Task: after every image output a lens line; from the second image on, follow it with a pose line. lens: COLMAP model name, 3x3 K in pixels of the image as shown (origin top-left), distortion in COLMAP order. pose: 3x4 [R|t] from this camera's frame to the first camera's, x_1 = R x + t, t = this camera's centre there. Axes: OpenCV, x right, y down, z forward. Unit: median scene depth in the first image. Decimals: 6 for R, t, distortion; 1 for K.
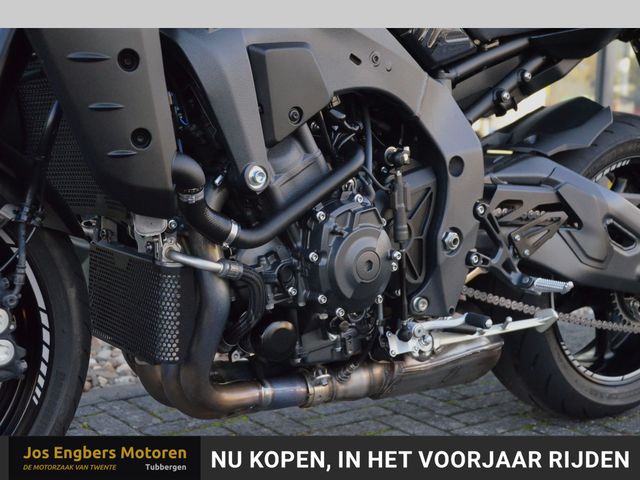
lens RADIAL K [[939.1, 0, 321.6], [0, 939.1, 250.1], [0, 0, 1]] dist [0.142282, 0.000000]
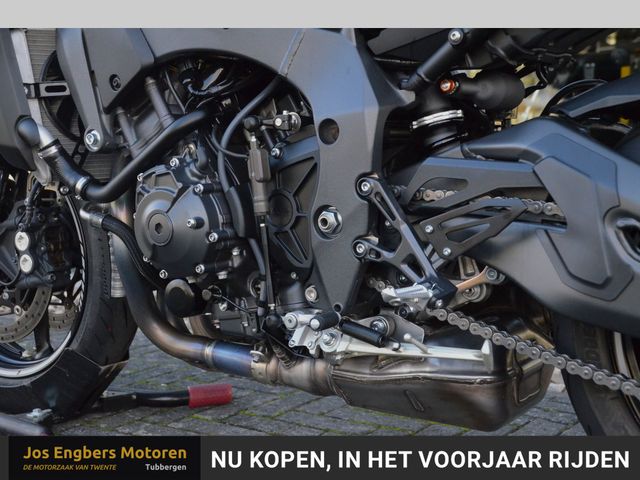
lens RADIAL K [[939.1, 0, 322.3], [0, 939.1, 244.1], [0, 0, 1]] dist [0.142282, 0.000000]
pose [[0.338178, 0.074769, -0.938107, 0.874296], [-0.109106, 0.993232, 0.039831, -0.021695], [0.934736, 0.088883, 0.344047, 0.677472]]
